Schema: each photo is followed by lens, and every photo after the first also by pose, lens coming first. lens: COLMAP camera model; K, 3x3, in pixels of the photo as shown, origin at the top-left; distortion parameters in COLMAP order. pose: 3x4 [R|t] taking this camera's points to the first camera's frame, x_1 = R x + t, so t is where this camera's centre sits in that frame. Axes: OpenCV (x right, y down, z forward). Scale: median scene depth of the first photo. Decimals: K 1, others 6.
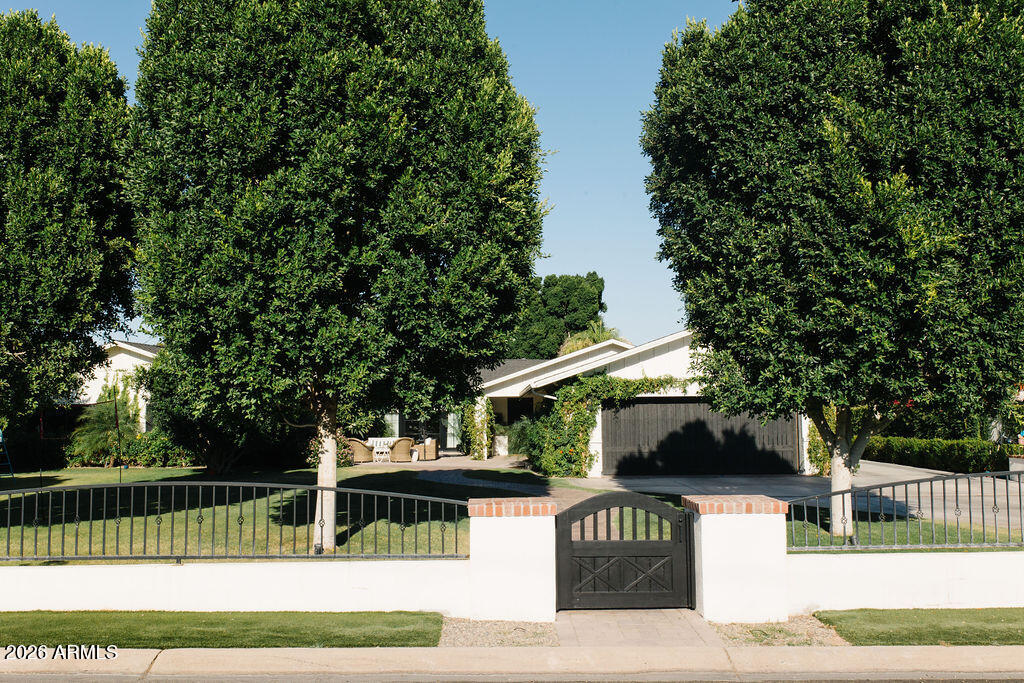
lens RADIAL K [[1010.6, 0, 506.0], [0, 1010.6, 344.0], [0, 0, 1]] dist [0.021886, 0.000000]
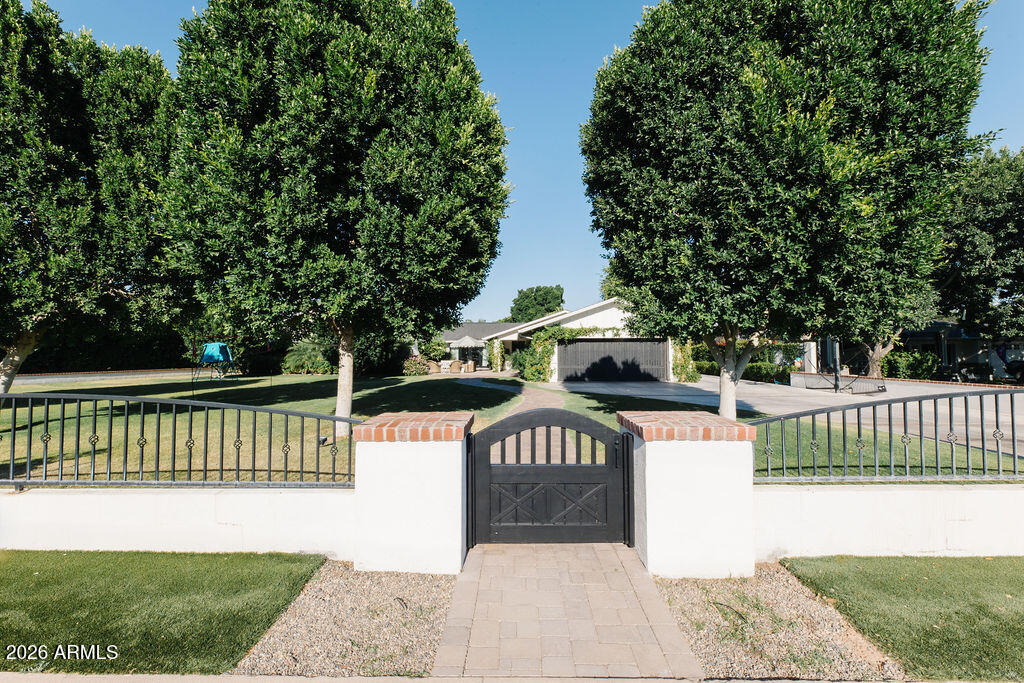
lens RADIAL K [[443.4, 0, 508.8], [0, 443.4, 339.8], [0, 0, 1]] dist [-0.001543, -0.000223]
pose [[0.999574, 0.006415, -0.028469, 0.055558], [-0.005262, 0.999170, 0.040402, 0.044311], [0.028705, -0.040235, 0.998778, 0.382593]]
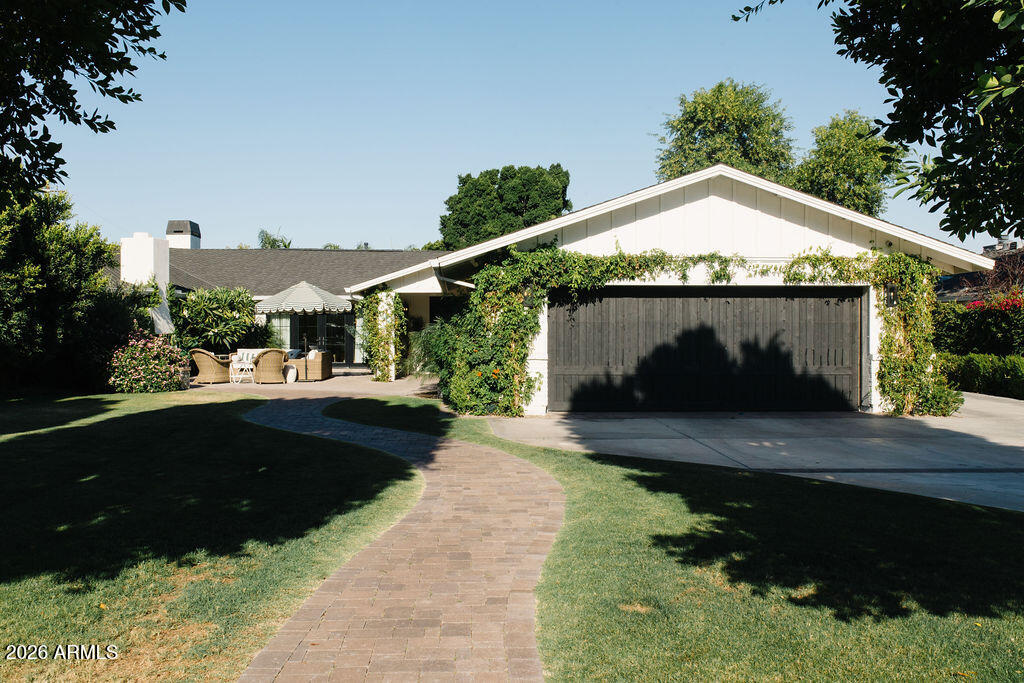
lens RADIAL K [[1010.6, 0, 511.9], [0, 1010.6, 343.8], [0, 0, 1]] dist [0.021886, 0.000000]
pose [[0.999185, 0.010343, 0.039011, 0.091019], [-0.013598, 0.996363, 0.084116, 0.068291], [-0.037999, -0.084578, 0.995692, 0.724853]]
